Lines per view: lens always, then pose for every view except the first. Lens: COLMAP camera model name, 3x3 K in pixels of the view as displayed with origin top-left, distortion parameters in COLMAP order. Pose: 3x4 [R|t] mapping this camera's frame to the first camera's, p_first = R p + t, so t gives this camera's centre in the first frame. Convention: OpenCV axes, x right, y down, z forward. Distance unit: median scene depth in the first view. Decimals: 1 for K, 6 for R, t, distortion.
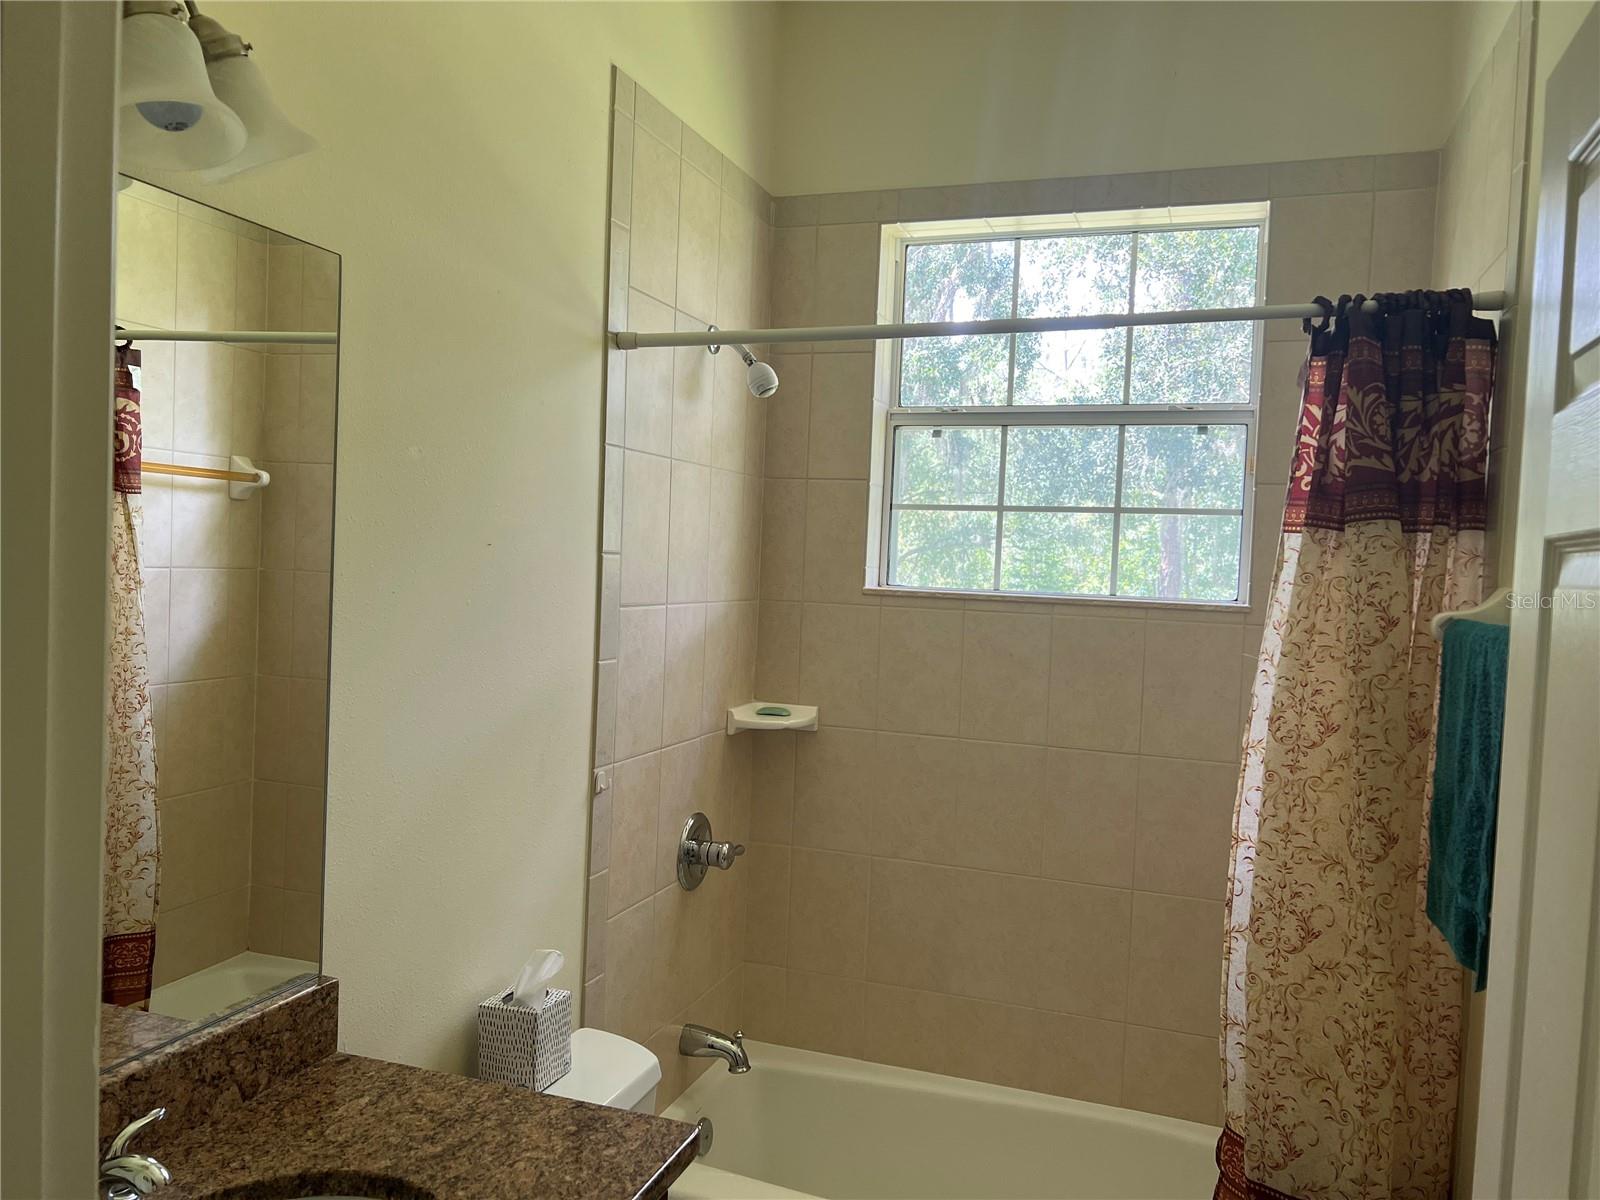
lens RADIAL K [[1208.4, 0, 794.0], [0, 1208.4, 586.4], [0, 0, 1]] dist [0.065514, -0.075373]
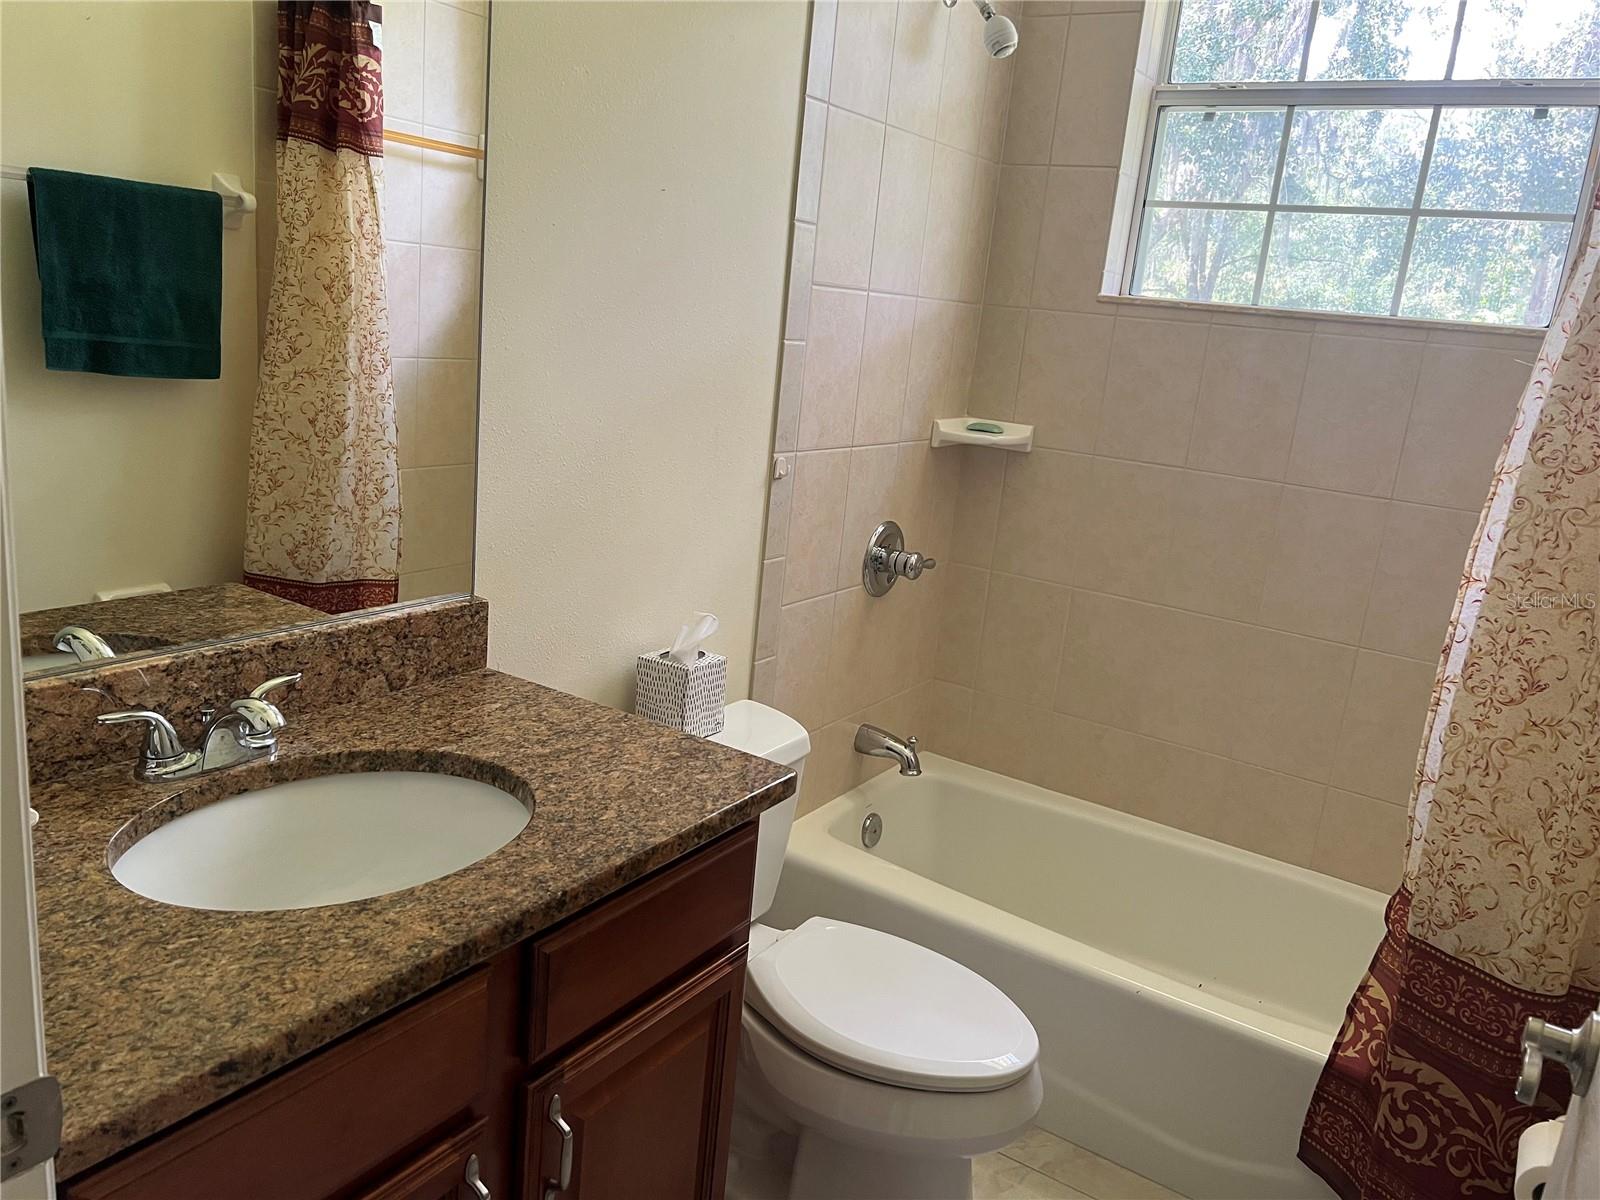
lens RADIAL K [[1208.4, 0, 812.9], [0, 1208.4, 602.4], [0, 0, 1]] dist [0.065514, -0.075373]
pose [[0.970454, 0.109247, -0.215139, 0.089094], [-0.065811, 0.977666, 0.199595, 0.072320], [0.232139, -0.179540, 0.955969, 0.053234]]
